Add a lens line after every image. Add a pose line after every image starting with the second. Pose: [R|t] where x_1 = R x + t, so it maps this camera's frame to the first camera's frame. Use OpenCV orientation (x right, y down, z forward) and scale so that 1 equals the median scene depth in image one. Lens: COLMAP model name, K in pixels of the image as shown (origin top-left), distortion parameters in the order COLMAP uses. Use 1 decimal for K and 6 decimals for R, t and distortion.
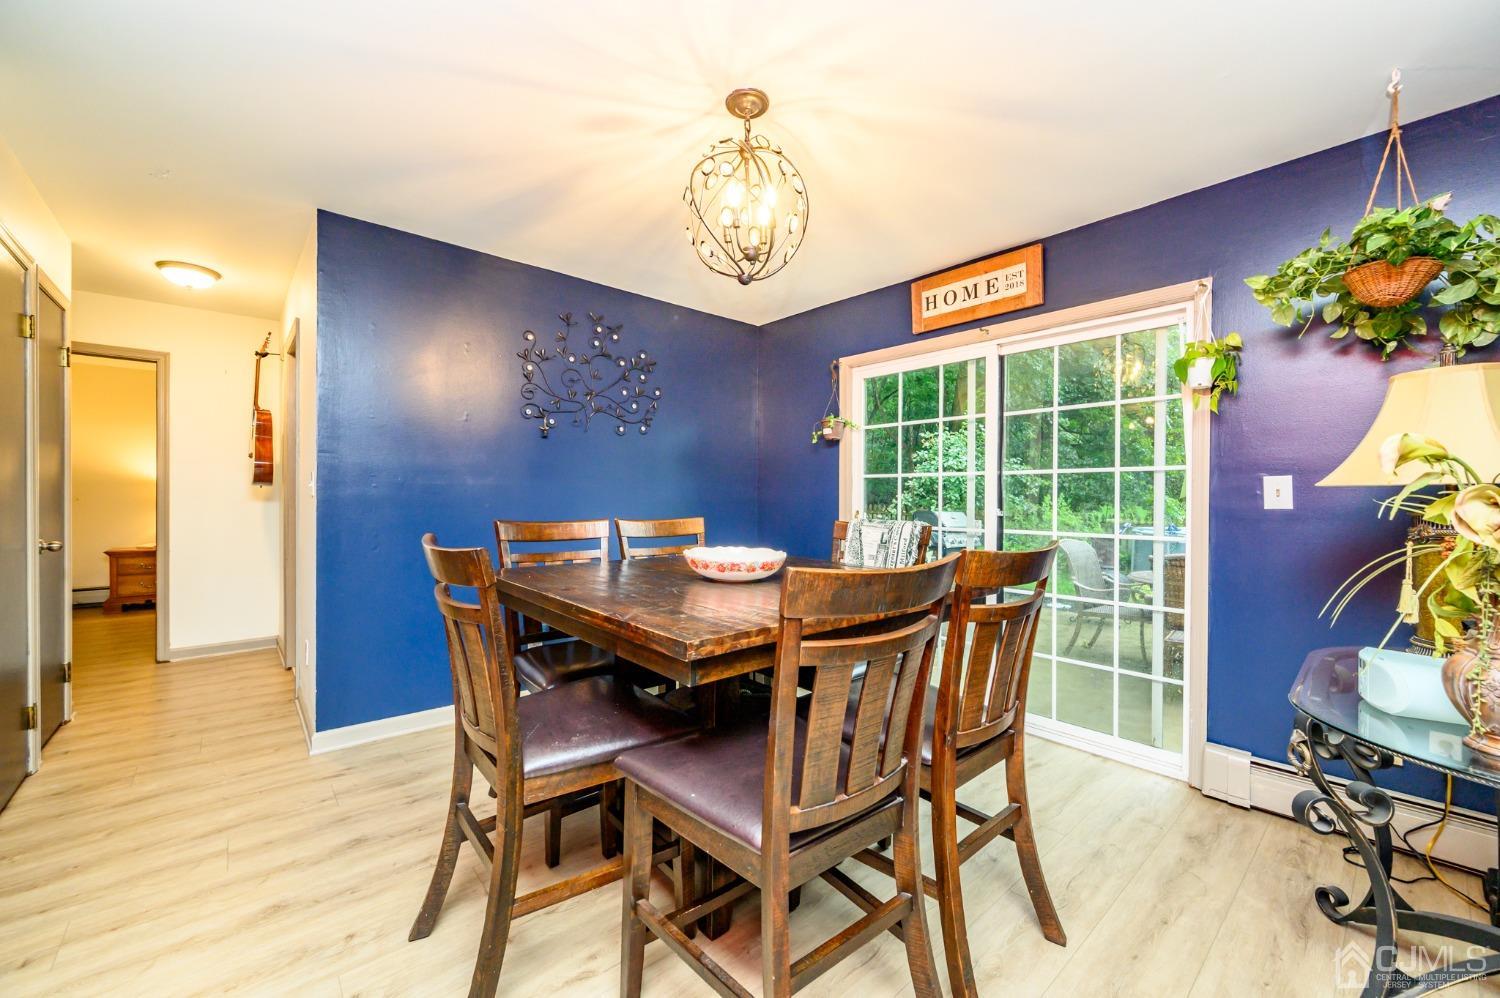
lens RADIAL K [[589.0, 0, 743.6], [0, 589.0, 499.0], [0, 0, 1]] dist [0.001248, 0.000340]
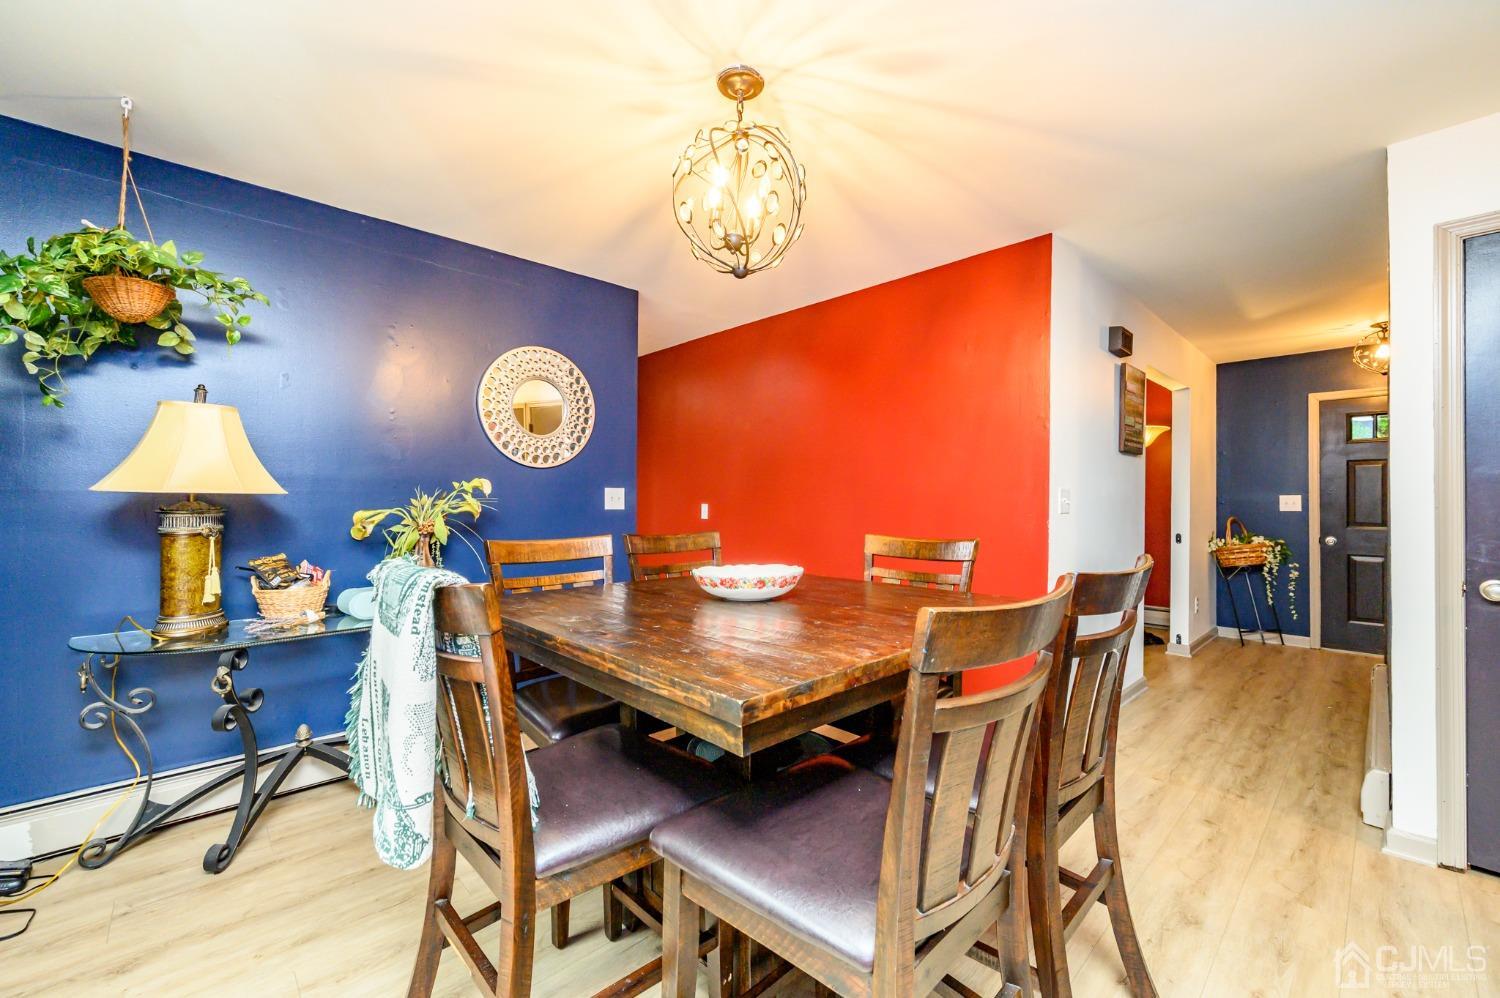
lens RADIAL K [[589.8, 0, 750.0], [0, 589.8, 499.0], [0, 0, 1]] dist [0.000065, -0.000003]
pose [[0.996393, -0.004870, 0.084717, -0.131371], [0.006189, 0.999864, -0.015313, -0.002133], [-0.084631, 0.015783, 0.996287, 0.170399]]
